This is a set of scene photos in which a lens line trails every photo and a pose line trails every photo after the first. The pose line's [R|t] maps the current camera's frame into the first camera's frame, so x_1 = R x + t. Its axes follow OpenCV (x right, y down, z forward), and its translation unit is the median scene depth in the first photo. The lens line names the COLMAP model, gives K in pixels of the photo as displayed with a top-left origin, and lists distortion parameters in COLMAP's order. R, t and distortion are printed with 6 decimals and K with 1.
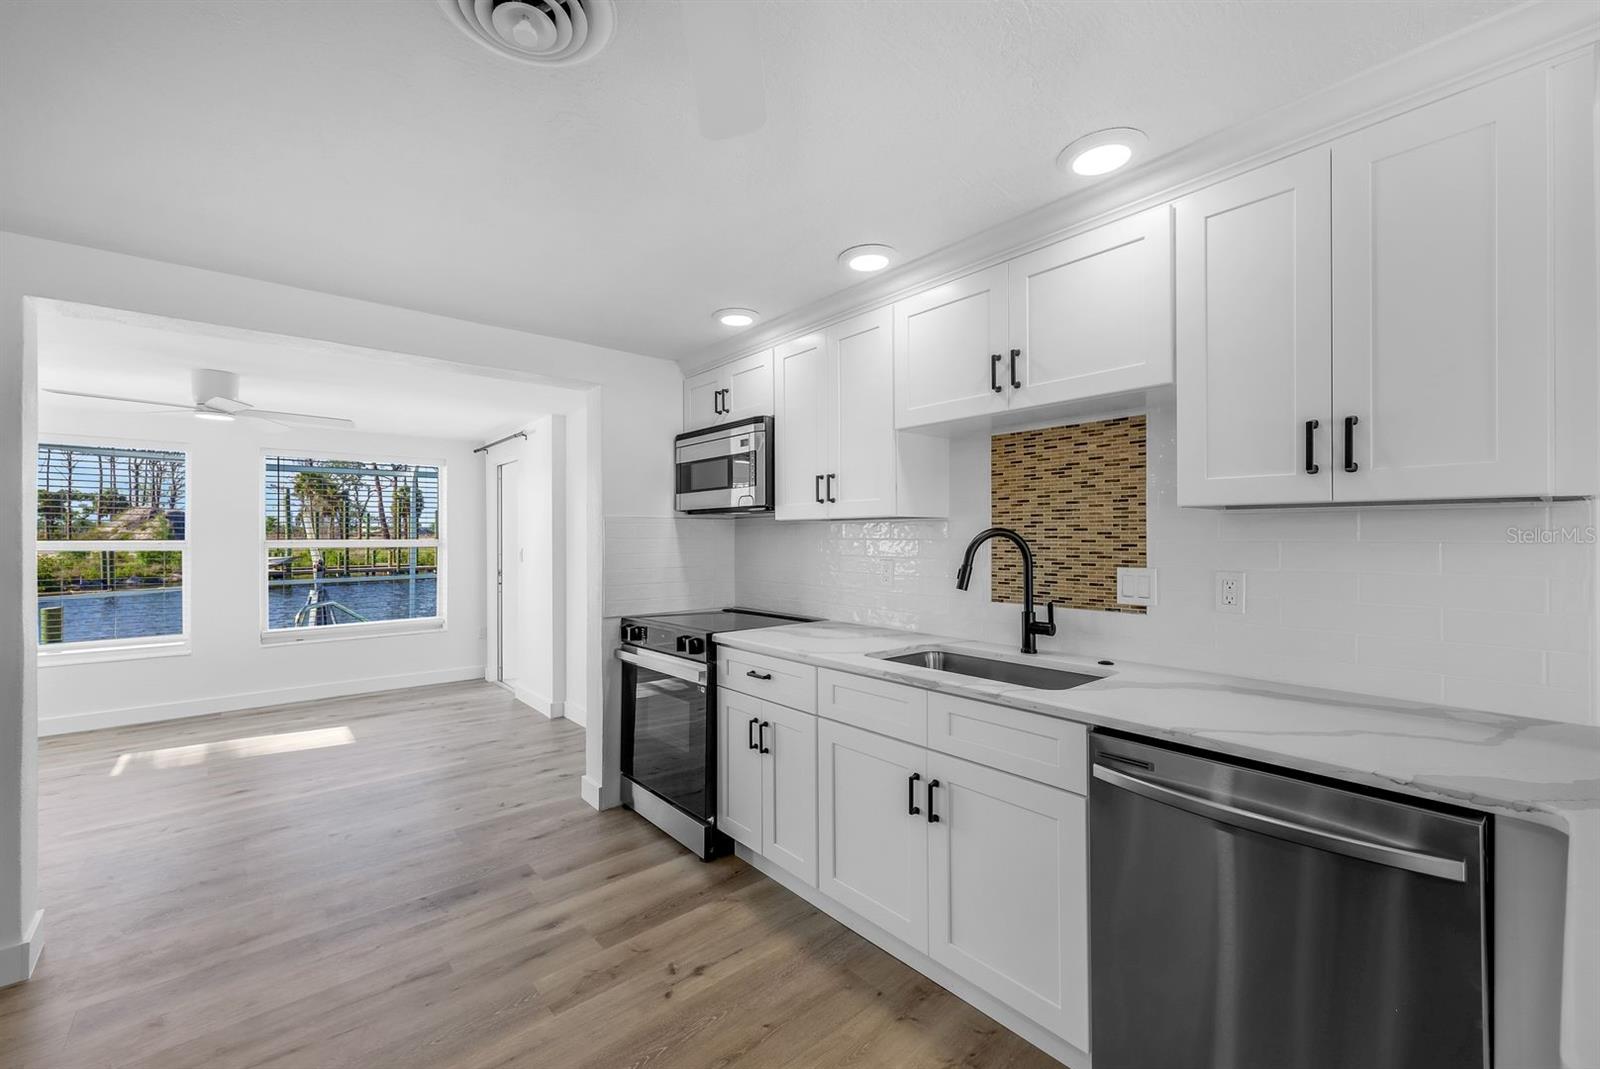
lens RADIAL K [[639.6, 0, 799.6], [0, 639.6, 532.5], [0, 0, 1]] dist [-0.002089, -0.000067]
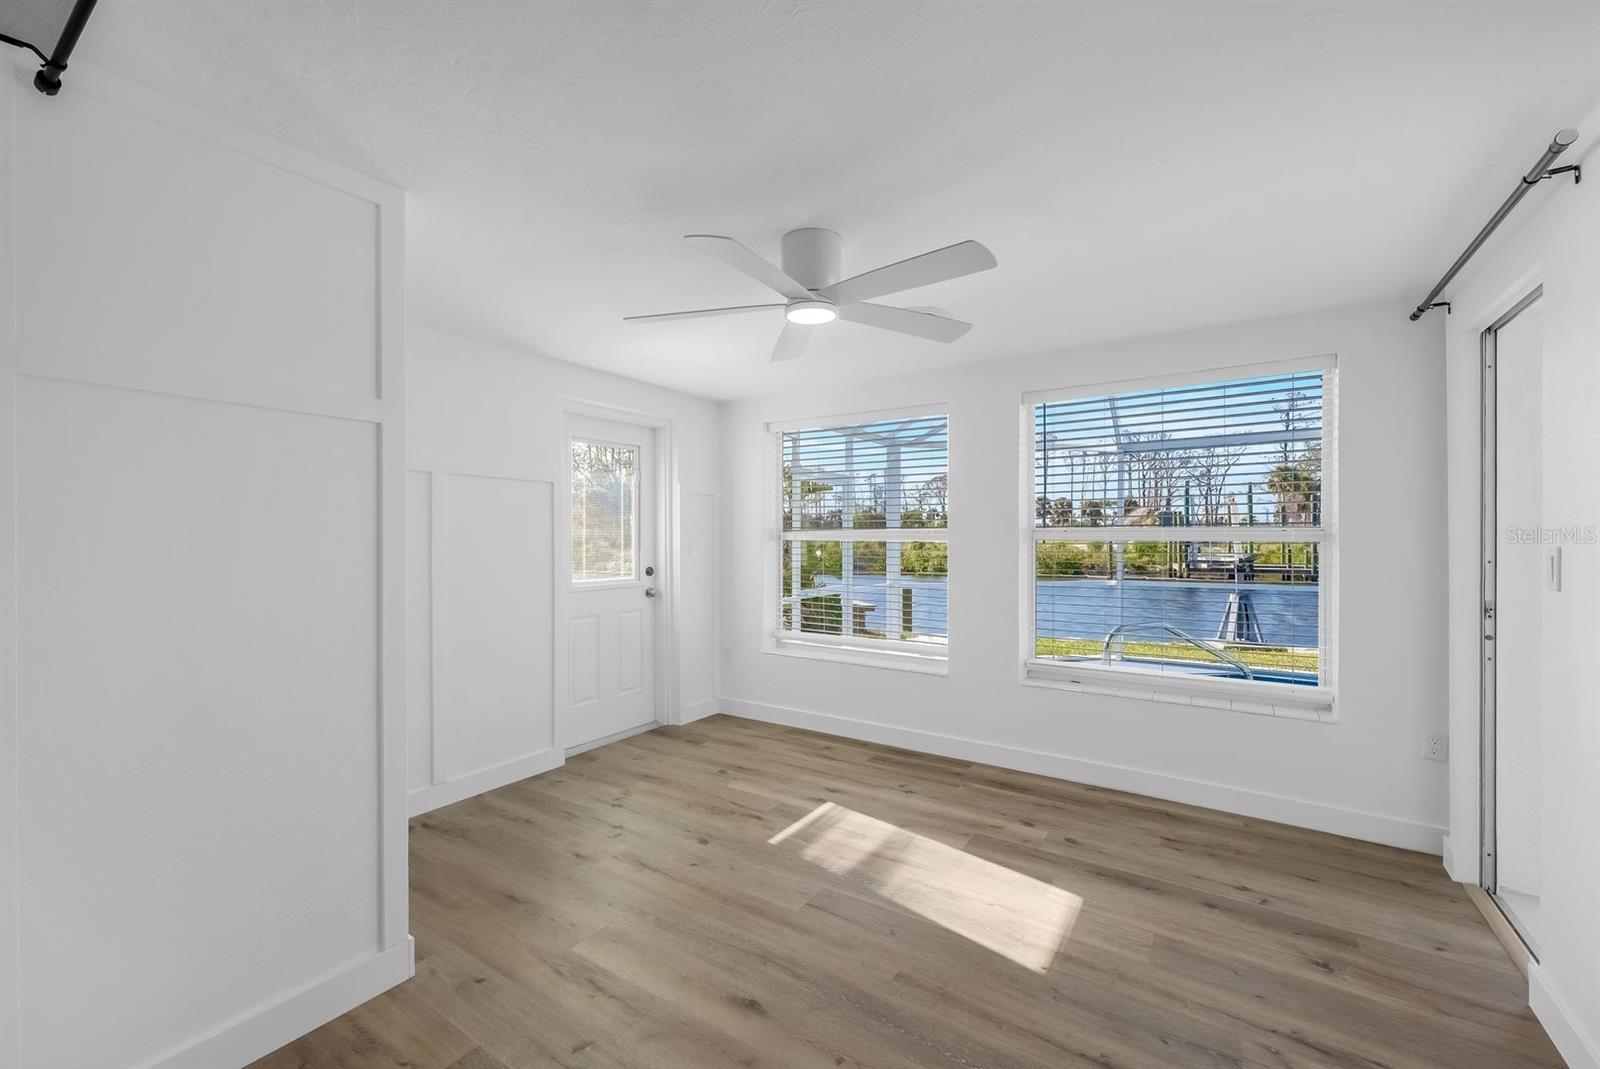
lens RADIAL K [[639.6, 0, 812.1], [0, 639.6, 536.5], [0, 0, 1]] dist [-0.002089, -0.000067]
pose [[0.266141, 0.003909, -0.963926, -0.195356], [0.005747, 0.999968, 0.005642, 0.013438], [0.963917, -0.007042, 0.266110, 0.477862]]
